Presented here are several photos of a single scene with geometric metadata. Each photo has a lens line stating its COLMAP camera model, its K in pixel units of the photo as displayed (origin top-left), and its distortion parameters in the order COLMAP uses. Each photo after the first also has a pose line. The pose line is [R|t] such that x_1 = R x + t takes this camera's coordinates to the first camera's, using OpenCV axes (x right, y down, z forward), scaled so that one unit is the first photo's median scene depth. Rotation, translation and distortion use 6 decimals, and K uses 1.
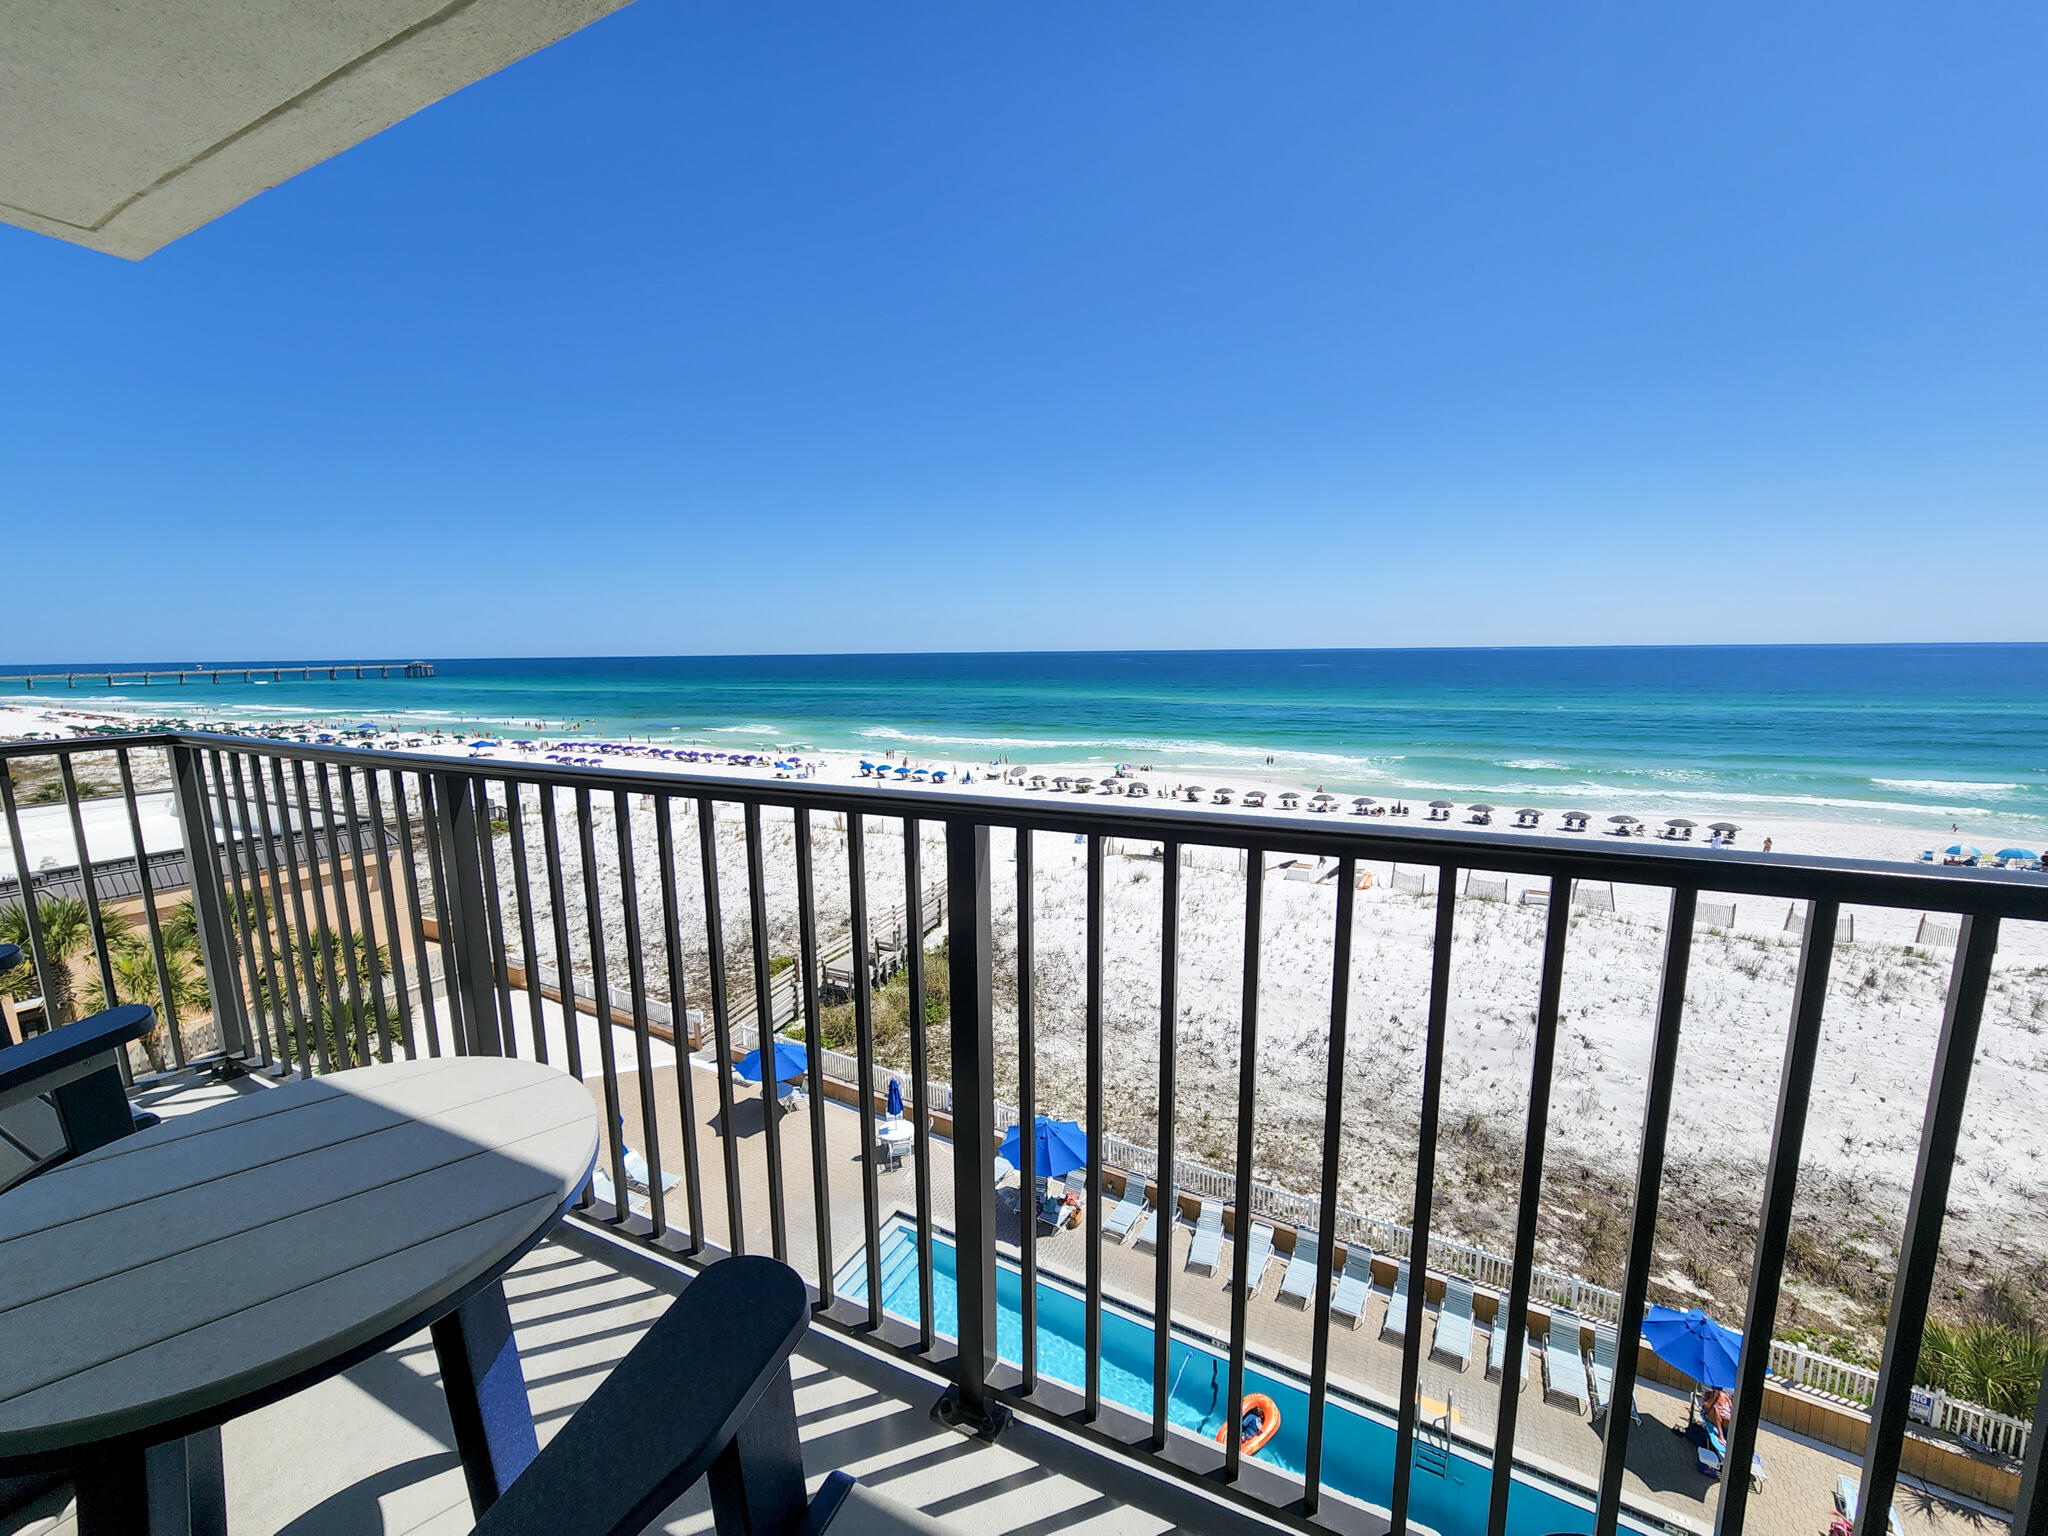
lens RADIAL K [[842.9, 0, 1024.0], [0, 842.9, 768.0], [0, 0, 1]] dist [-0.006919, 0.004373]
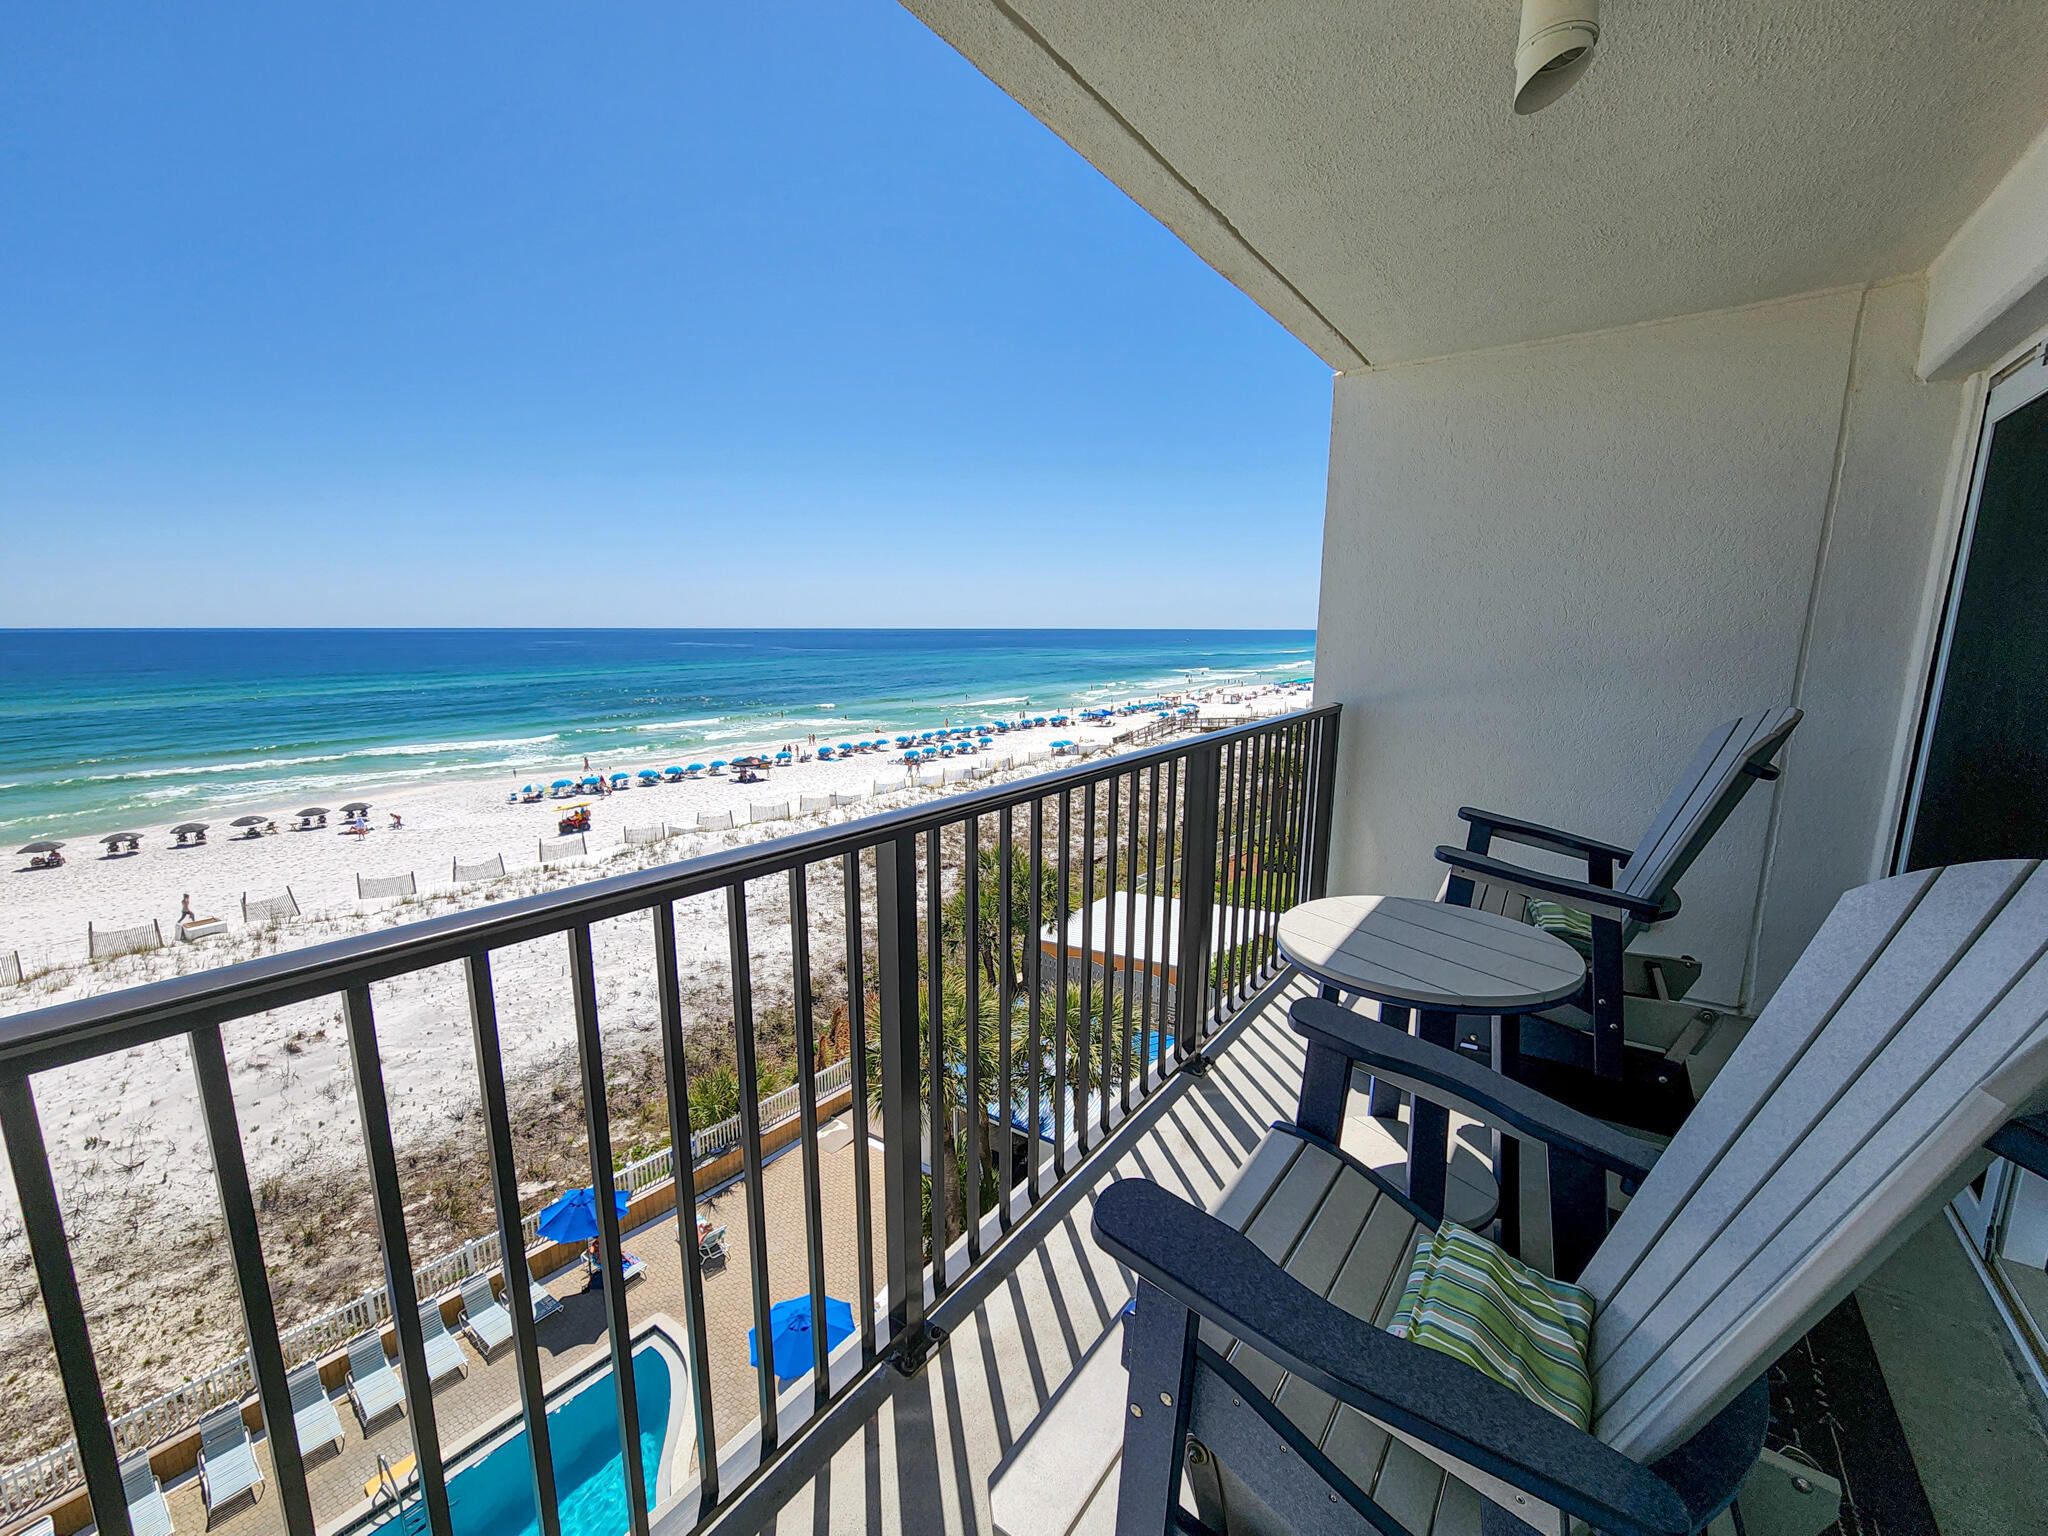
lens RADIAL K [[847.3, 0, 1018.4], [0, 847.3, 791.0], [0, 0, 1]] dist [-0.001178, 0.000332]
pose [[0.160065, -0.177060, 0.971097, -0.086005], [0.133661, 0.978608, 0.156399, -0.005384], [-0.978015, 0.104764, 0.180307, 0.055400]]
